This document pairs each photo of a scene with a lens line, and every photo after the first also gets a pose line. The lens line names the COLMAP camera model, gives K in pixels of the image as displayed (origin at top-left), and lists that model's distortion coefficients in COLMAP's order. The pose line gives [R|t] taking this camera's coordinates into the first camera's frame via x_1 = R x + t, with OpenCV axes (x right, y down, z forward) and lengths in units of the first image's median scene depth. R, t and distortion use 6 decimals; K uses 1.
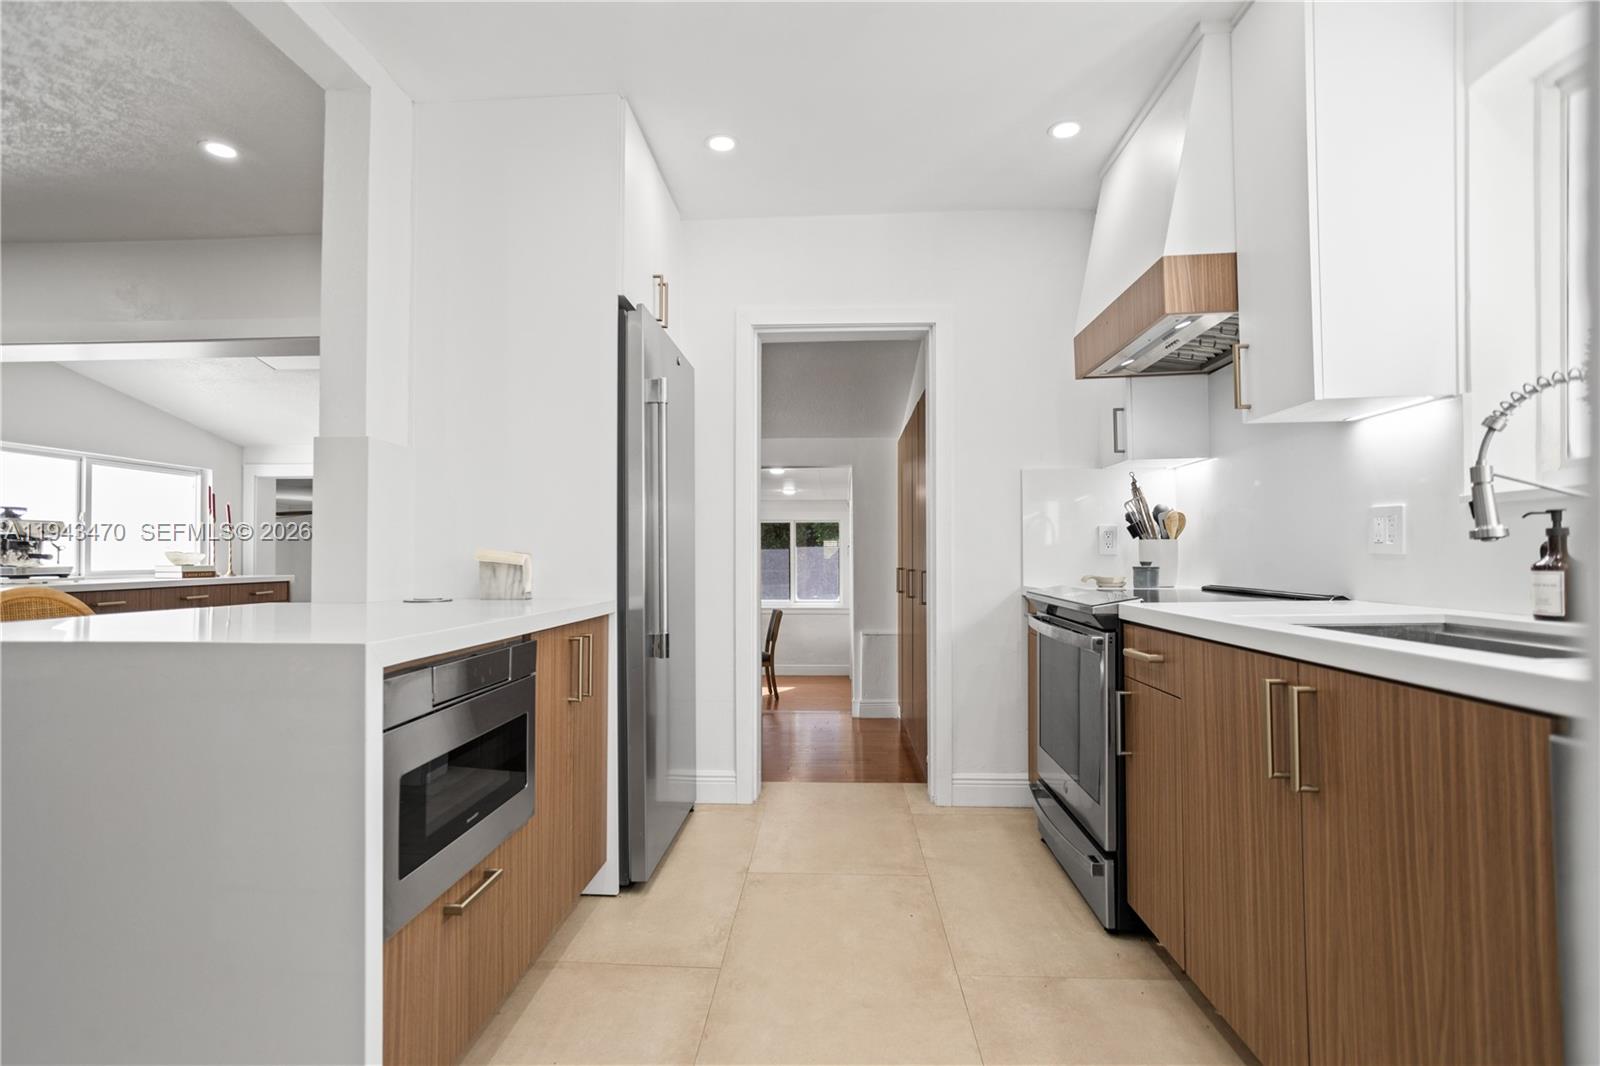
lens RADIAL K [[771.4, 0, 794.0], [0, 771.4, 531.8], [0, 0, 1]] dist [-0.037243, 0.050210]
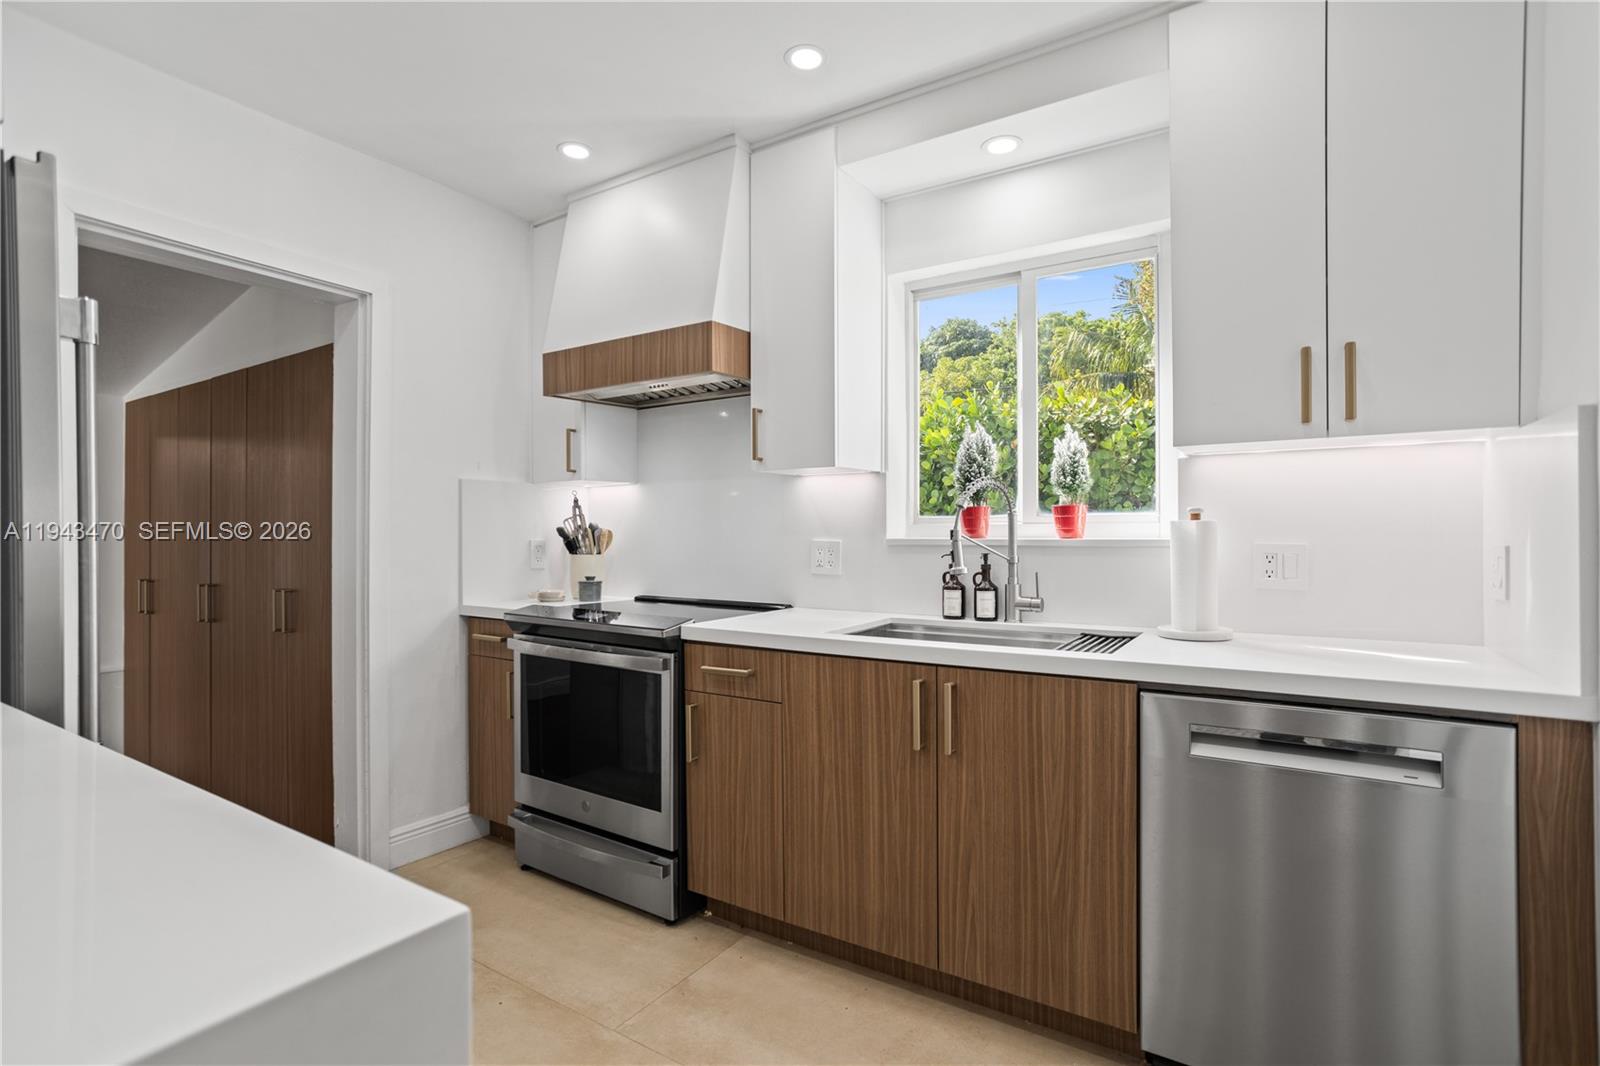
lens RADIAL K [[771.4, 0, 794.0], [0, 771.4, 531.8], [0, 0, 1]] dist [-0.037243, 0.050210]
pose [[0.525288, 0.010456, 0.850860, -0.444632], [-0.025932, 0.999657, 0.003725, -0.050514], [-0.850530, -0.024021, 0.525378, 0.286351]]
